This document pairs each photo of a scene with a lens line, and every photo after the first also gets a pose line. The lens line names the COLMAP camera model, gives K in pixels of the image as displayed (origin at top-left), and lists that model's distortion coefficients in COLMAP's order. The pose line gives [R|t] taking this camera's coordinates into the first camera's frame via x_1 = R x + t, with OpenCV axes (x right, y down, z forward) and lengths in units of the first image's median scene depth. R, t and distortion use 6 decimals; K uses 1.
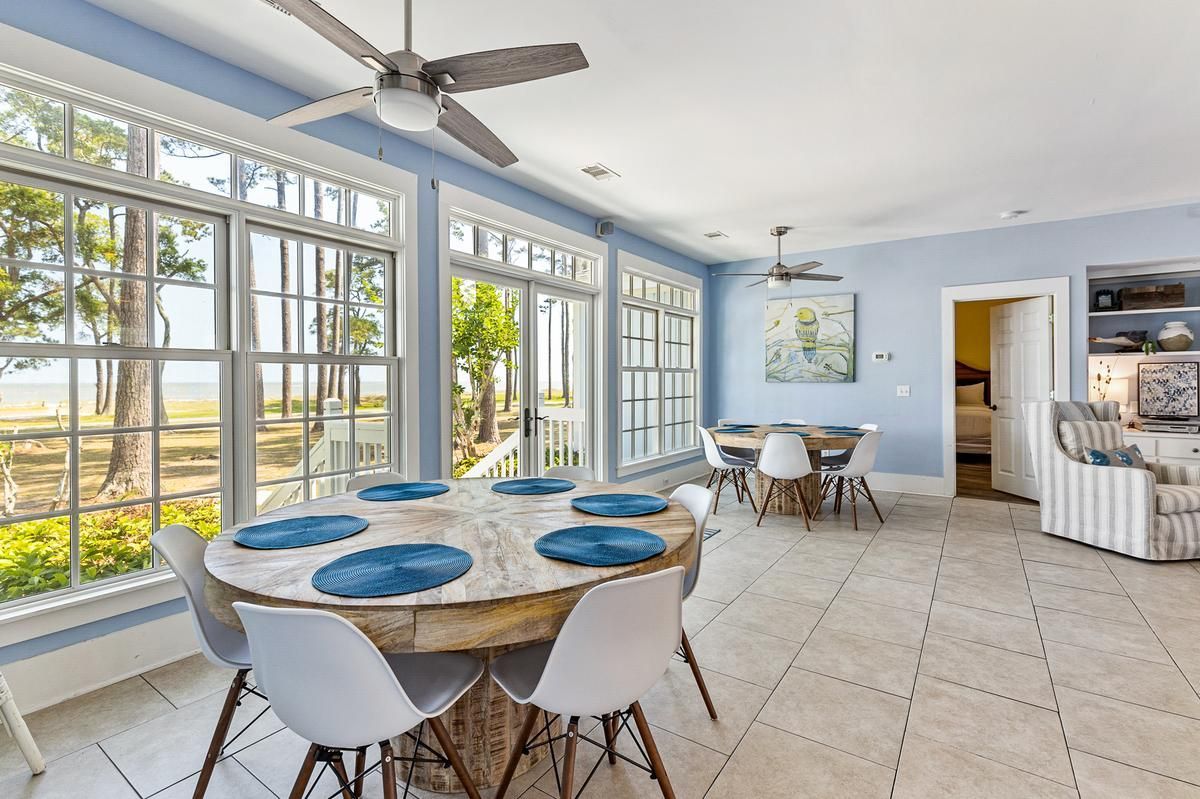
lens RADIAL K [[548.2, 0, 602.6], [0, 548.2, 379.9], [0, 0, 1]] dist [0.004364, 0.000374]
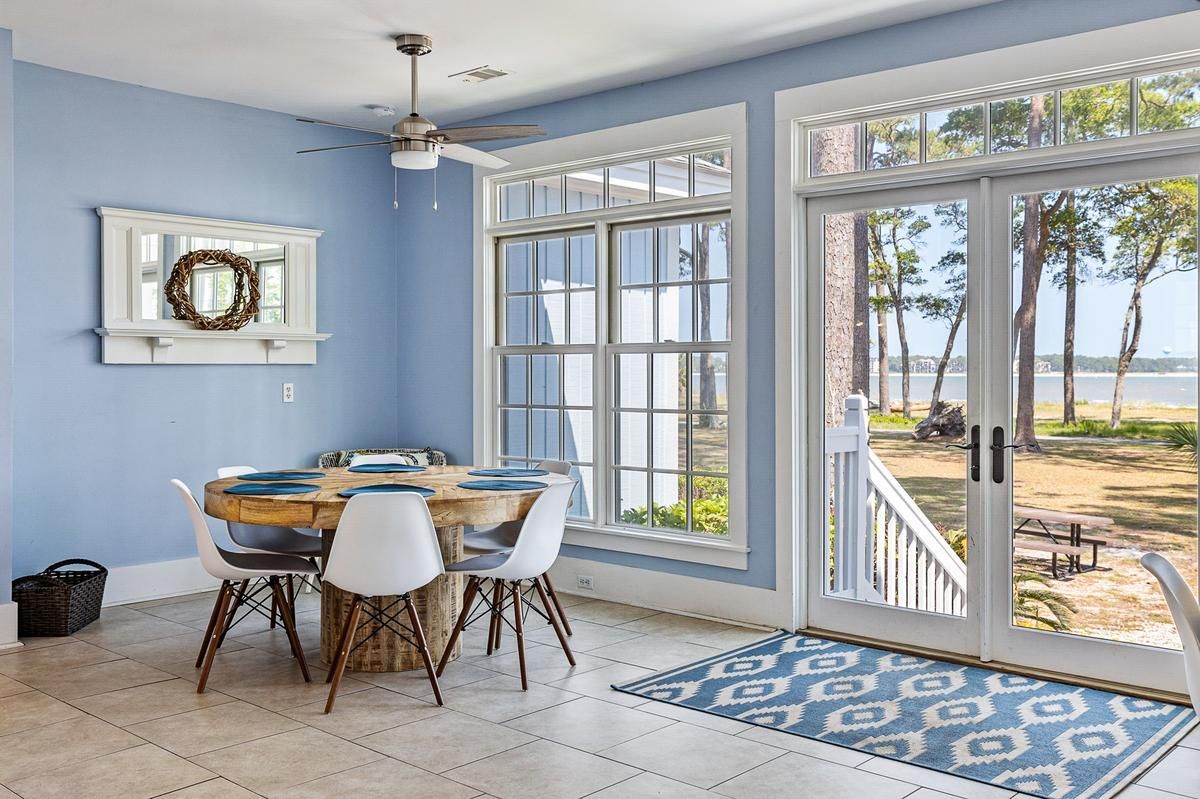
lens RADIAL K [[1111.4, 0, 600.0], [0, 1111.4, 399.5], [0, 0, 1]] dist [0.019198, 0.005721]
pose [[-0.137033, 0.033953, -0.989984, 0.816345], [0.002981, 0.999422, 0.033864, -0.008603], [0.990562, 0.001689, -0.137055, 0.678878]]
